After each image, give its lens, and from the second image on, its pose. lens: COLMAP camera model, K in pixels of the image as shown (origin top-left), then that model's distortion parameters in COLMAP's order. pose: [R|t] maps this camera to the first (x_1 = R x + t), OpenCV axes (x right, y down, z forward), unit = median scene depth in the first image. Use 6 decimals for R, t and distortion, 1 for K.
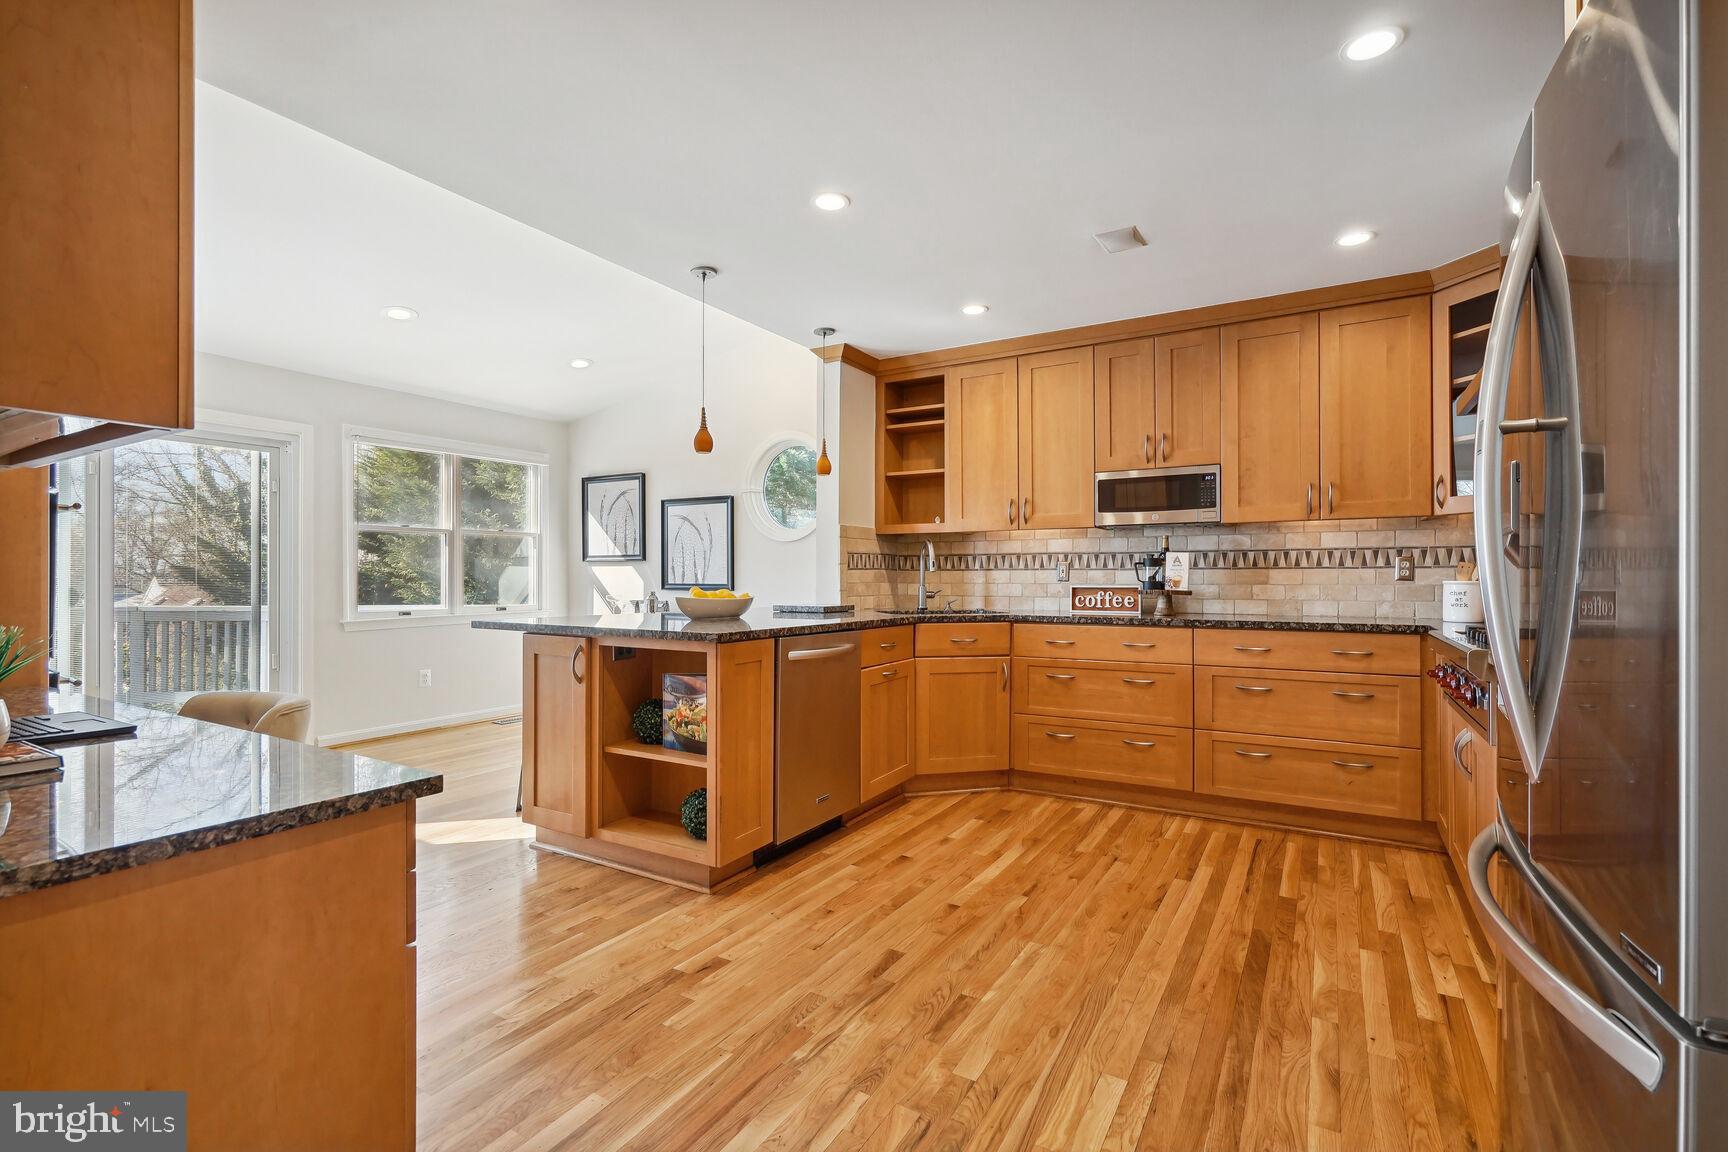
lens RADIAL K [[778.7, 0, 896.3], [0, 778.7, 569.0], [0, 0, 1]] dist [0.000032, 0.000169]
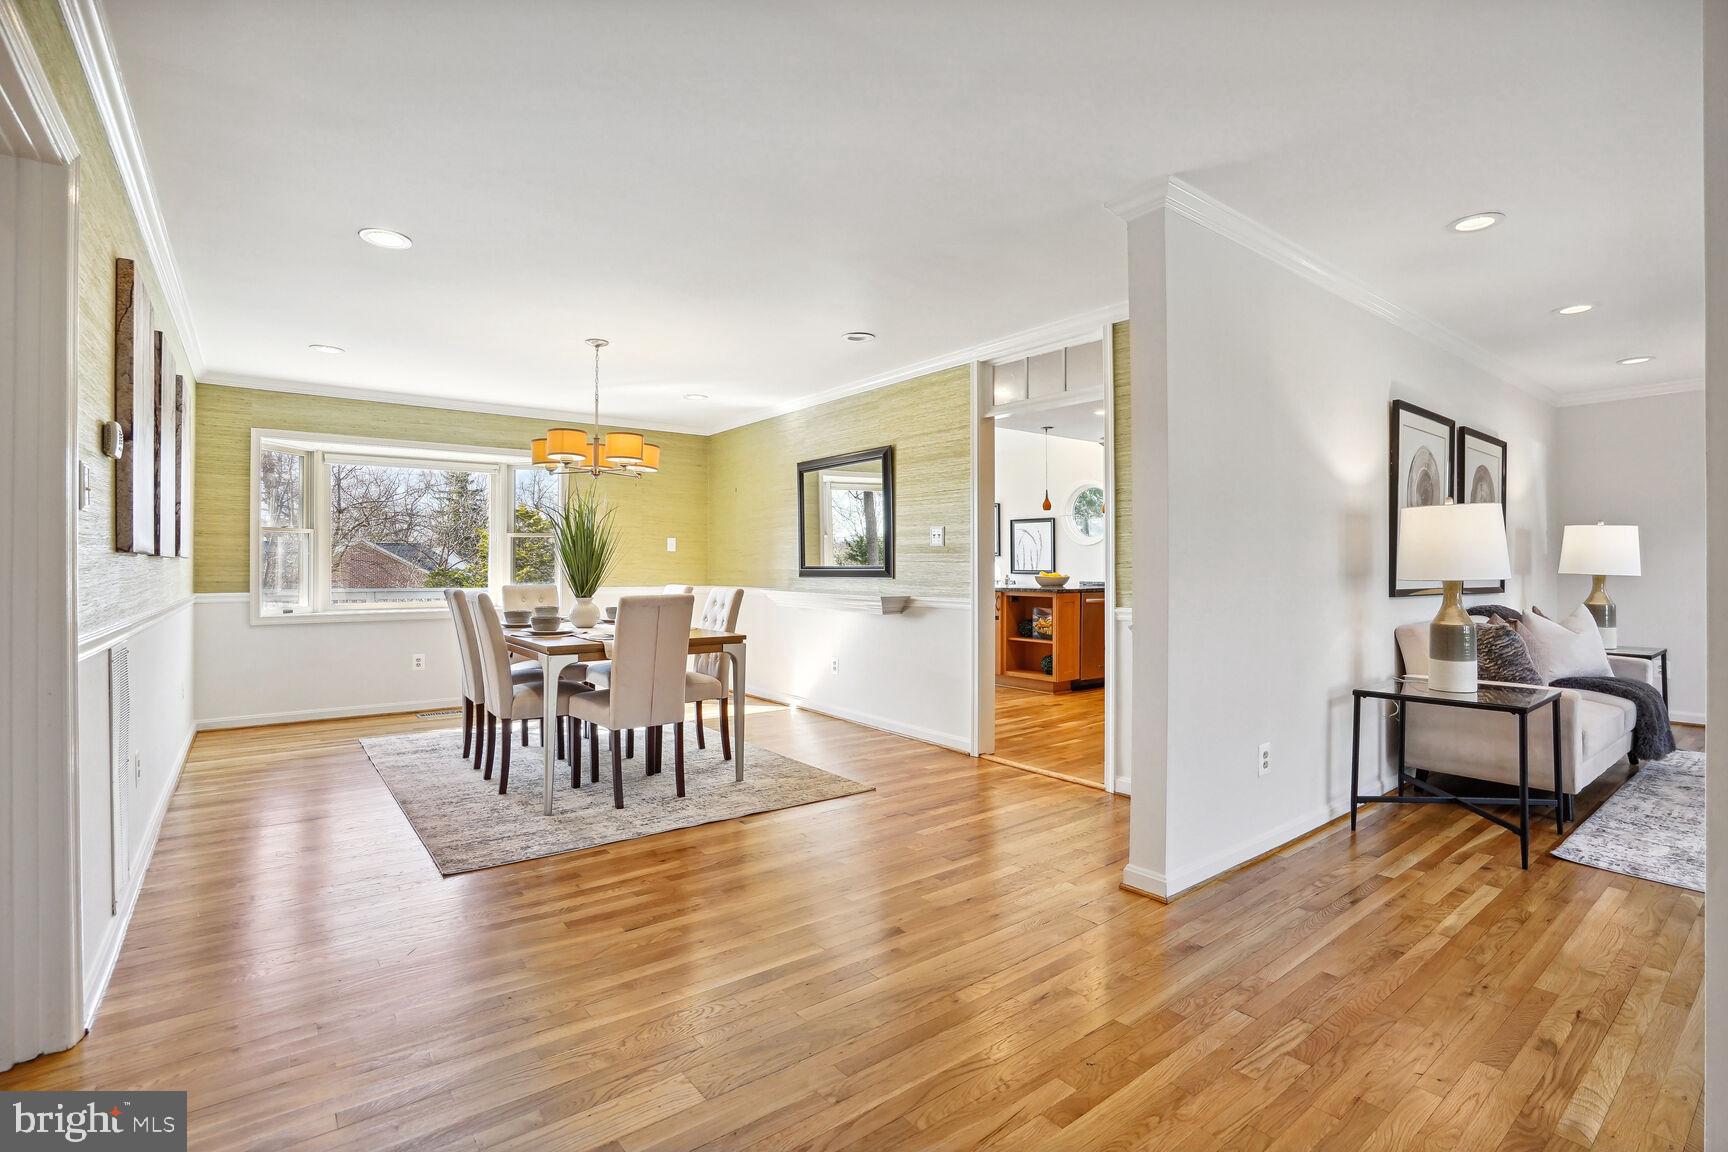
lens RADIAL K [[778.7, 0, 896.3], [0, 778.7, 569.0], [0, 0, 1]] dist [0.000032, 0.000169]
pose [[0.925950, -0.004788, -0.377616, 0.210352], [0.010809, 0.999846, 0.013828, -0.019540], [0.377492, -0.016886, 0.925859, -1.336281]]
